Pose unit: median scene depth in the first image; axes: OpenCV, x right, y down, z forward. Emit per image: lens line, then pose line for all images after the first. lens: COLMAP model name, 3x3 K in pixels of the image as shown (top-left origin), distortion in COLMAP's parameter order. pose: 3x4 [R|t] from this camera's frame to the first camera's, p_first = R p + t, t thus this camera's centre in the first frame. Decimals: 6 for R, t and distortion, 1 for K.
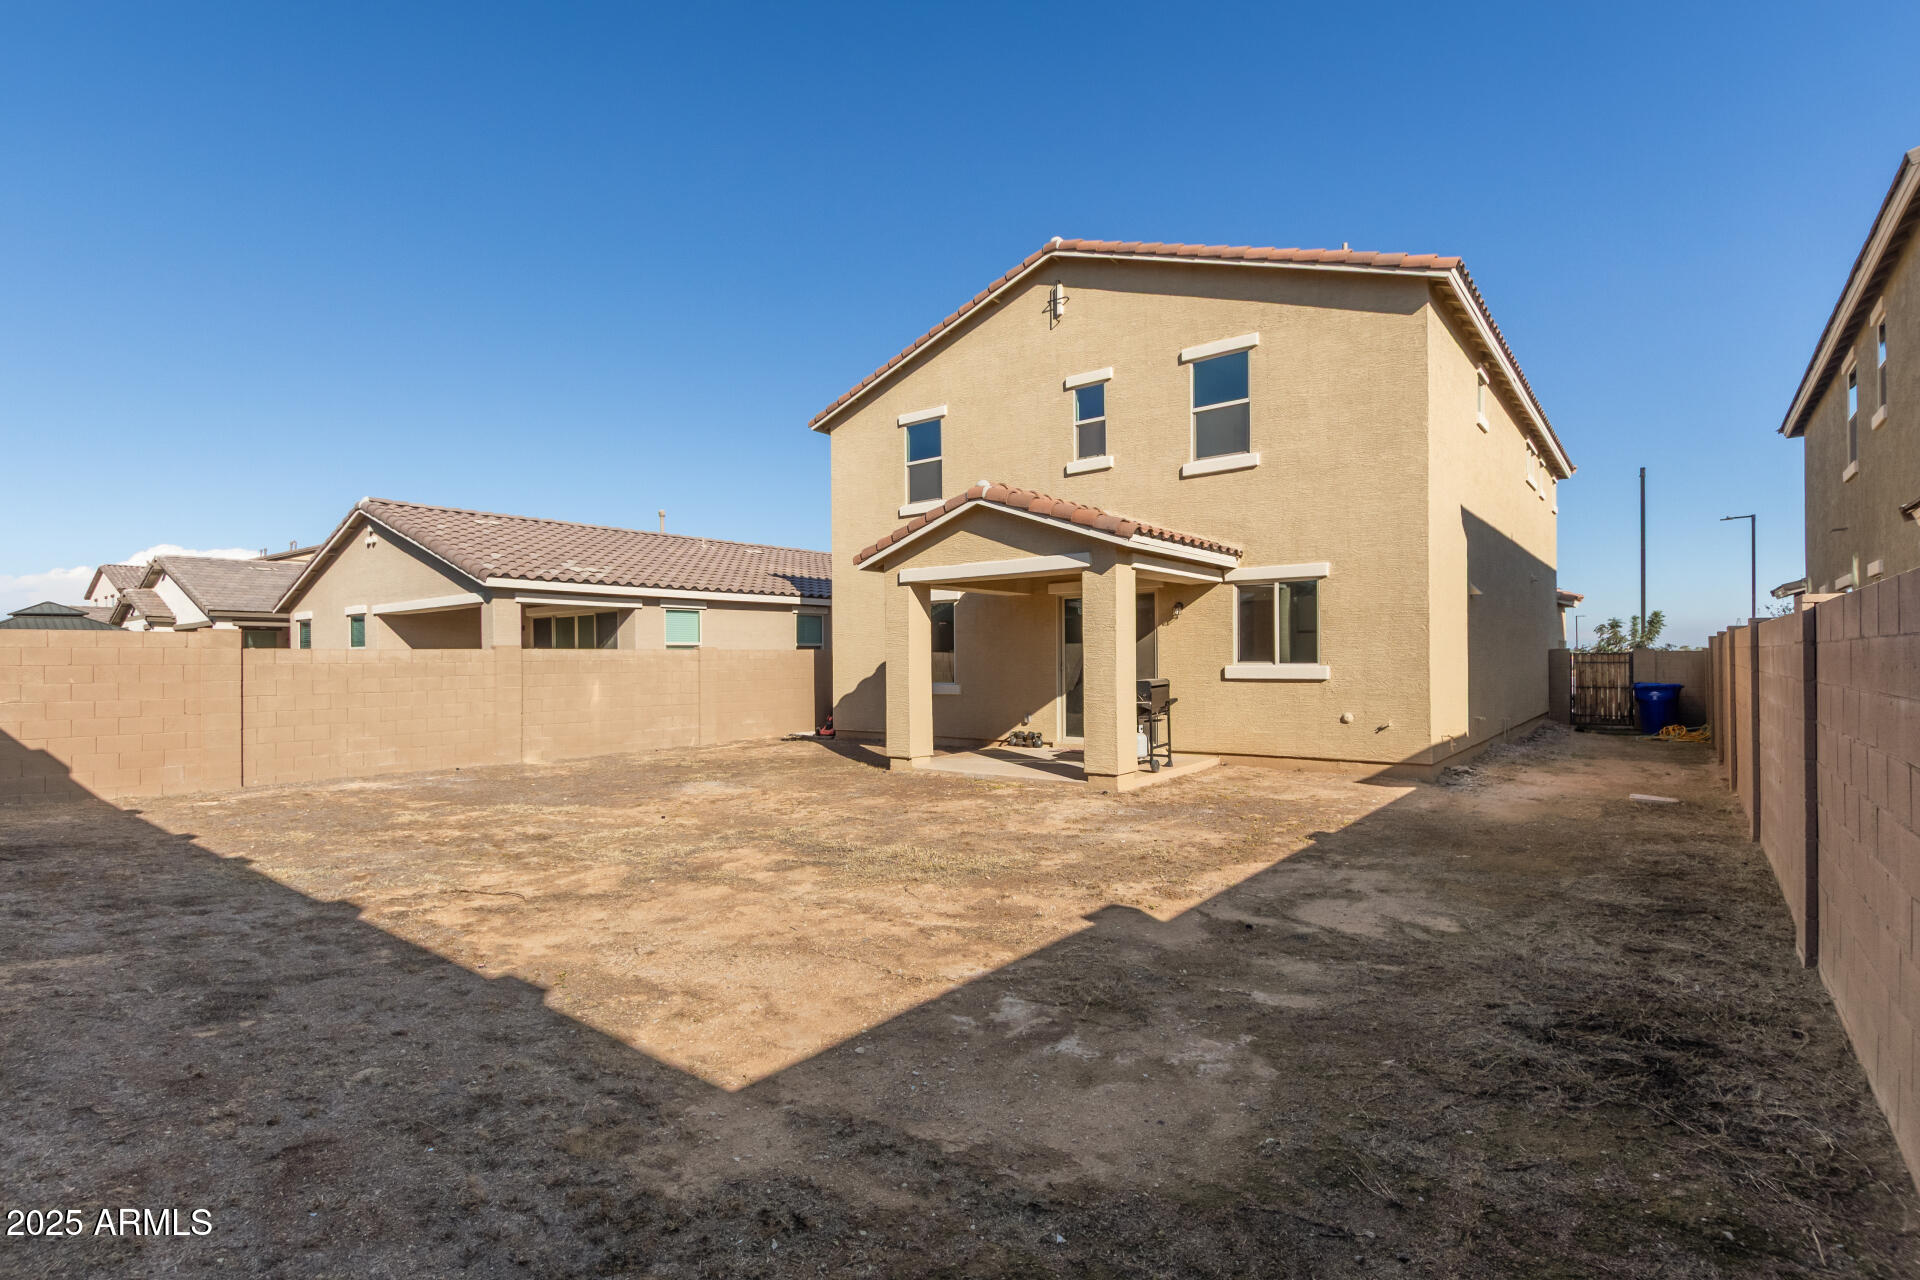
lens RADIAL K [[898.0, 0, 966.1], [0, 898.0, 656.3], [0, 0, 1]] dist [0.004697, 0.001200]
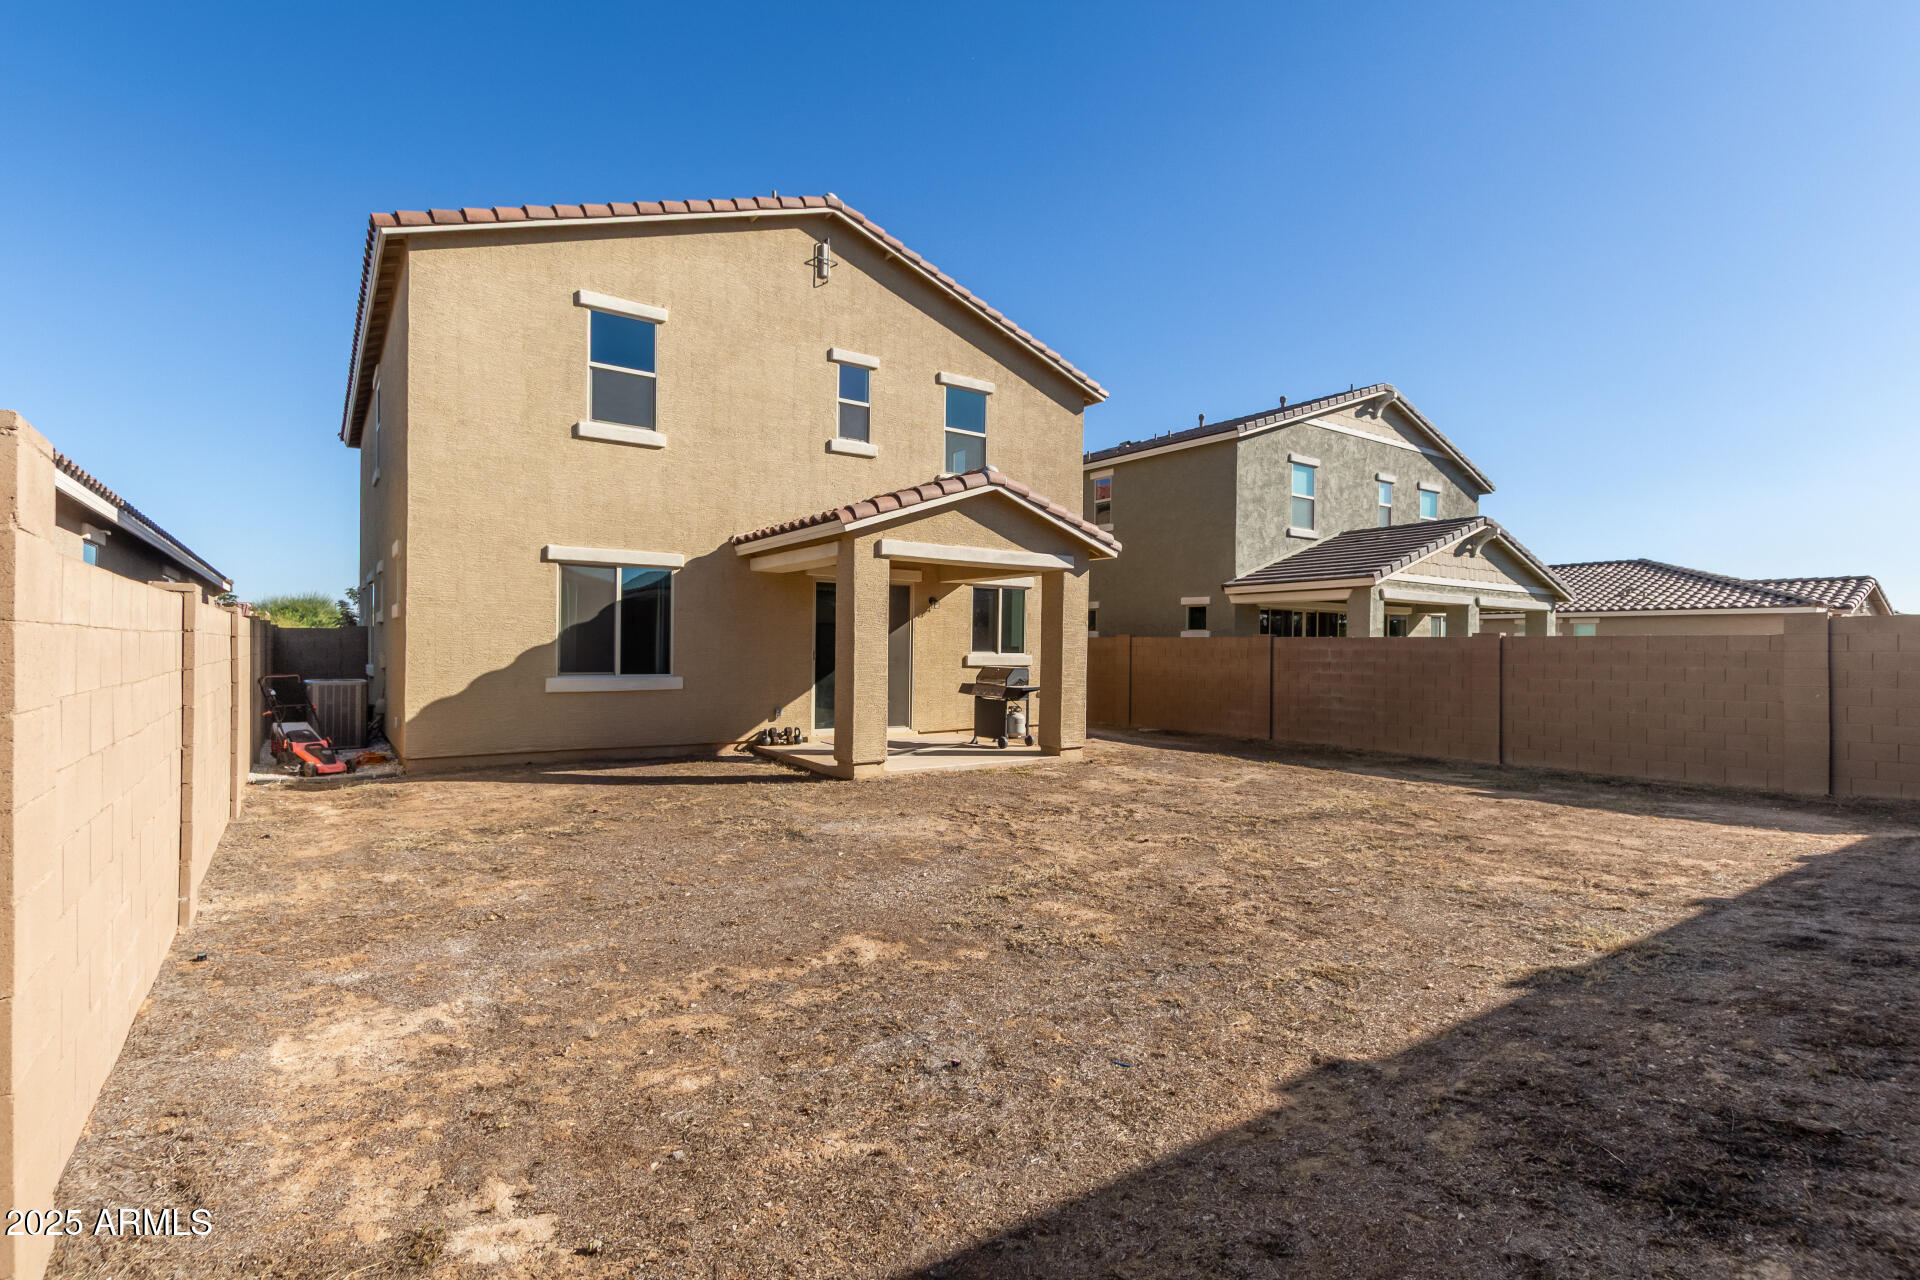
lens RADIAL K [[898.0, 0, 963.4], [0, 898.0, 644.0], [0, 0, 1]] dist [0.004697, 0.001200]
pose [[0.281451, 0.015263, 0.959454, -0.770711], [-0.017537, 0.999788, -0.010760, 0.008434], [-0.959415, -0.013797, 0.281659, 0.616993]]
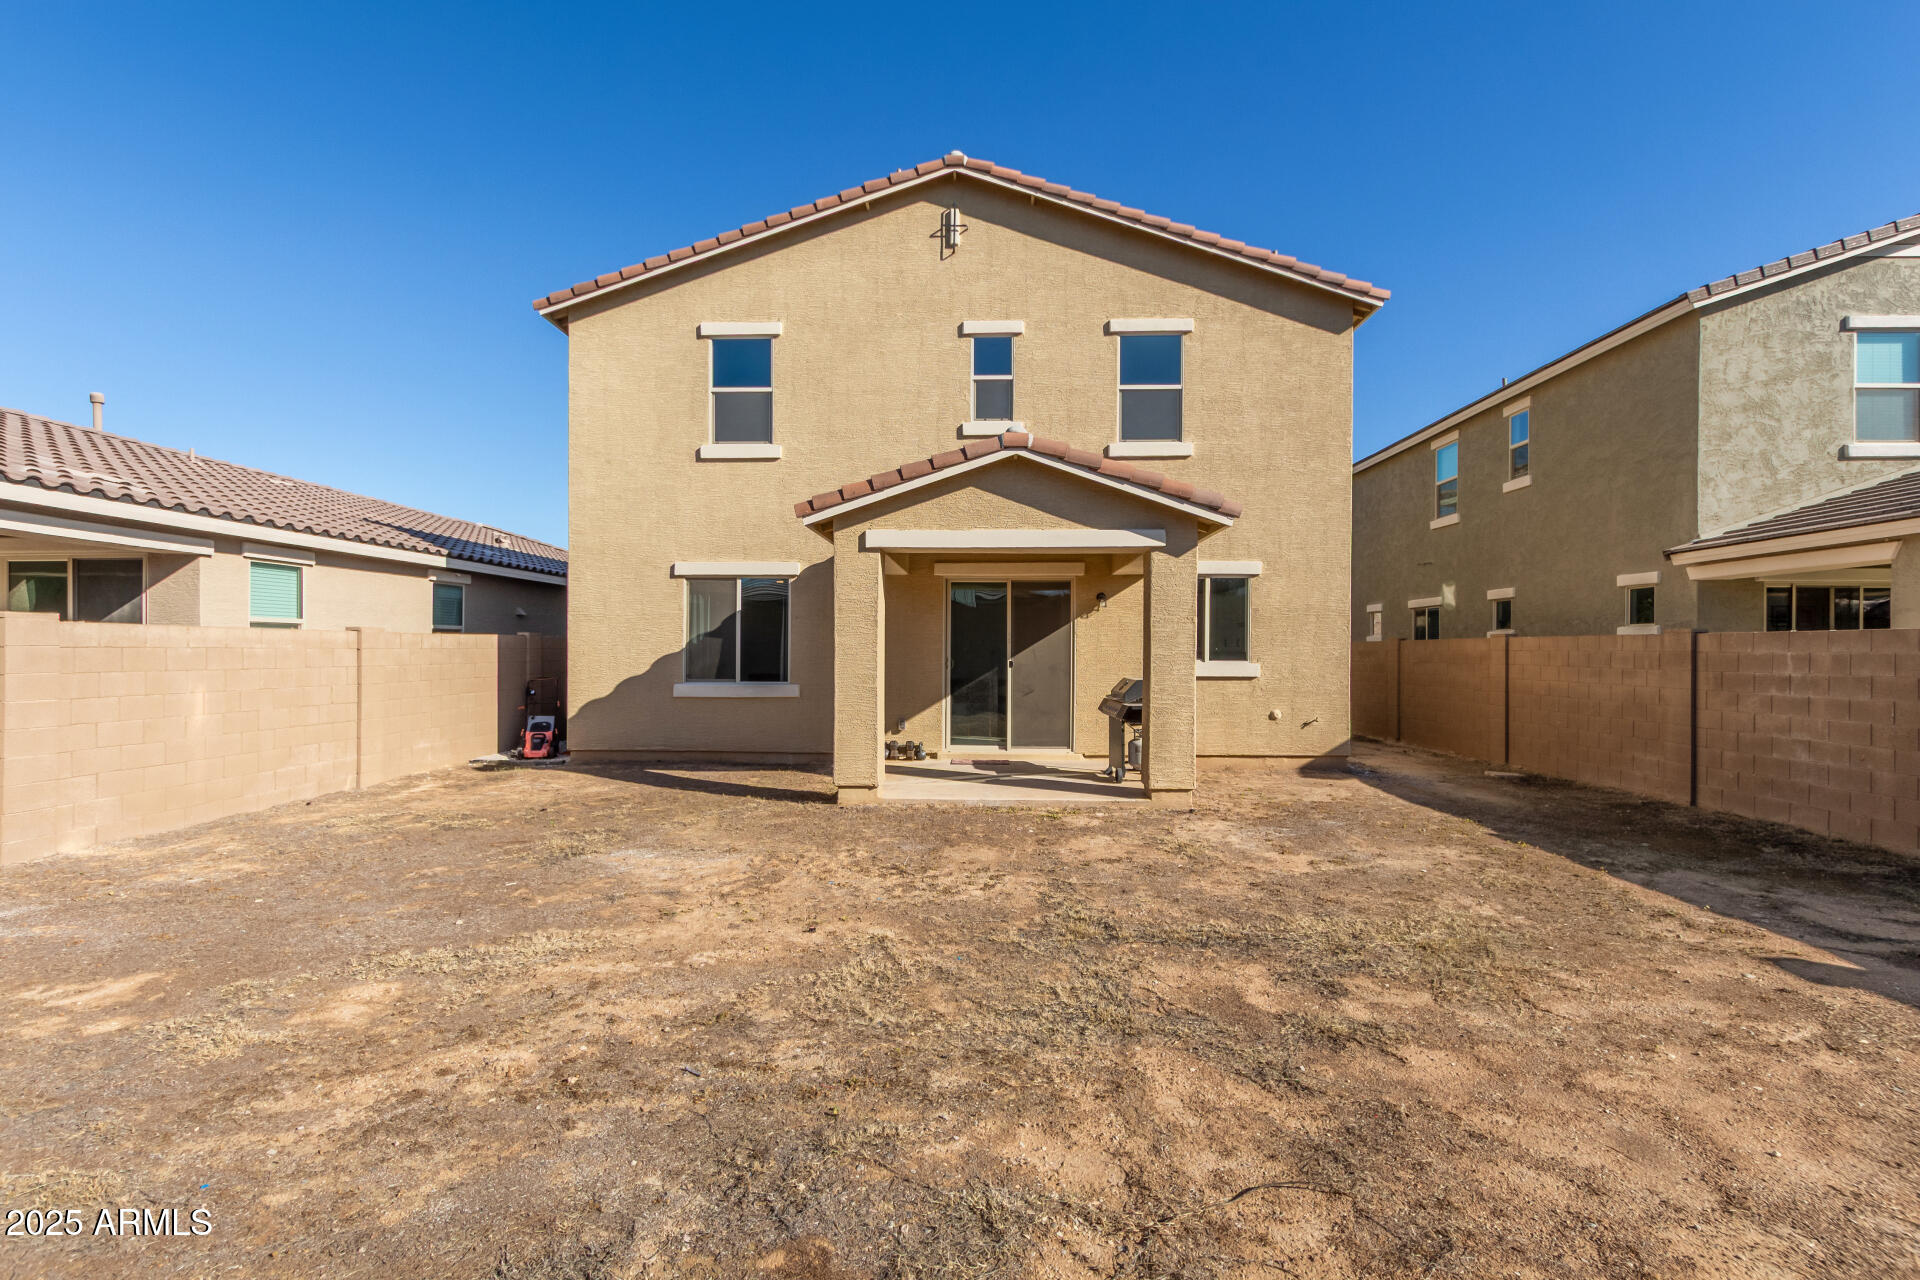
lens RADIAL K [[898.0, 0, 962.1], [0, 898.0, 647.4], [0, 0, 1]] dist [0.004697, 0.001200]
pose [[0.808815, 0.013785, 0.587901, -0.394716], [-0.013501, 0.999897, -0.004872, 0.001537], [-0.587908, -0.003997, 0.808918, 0.323908]]
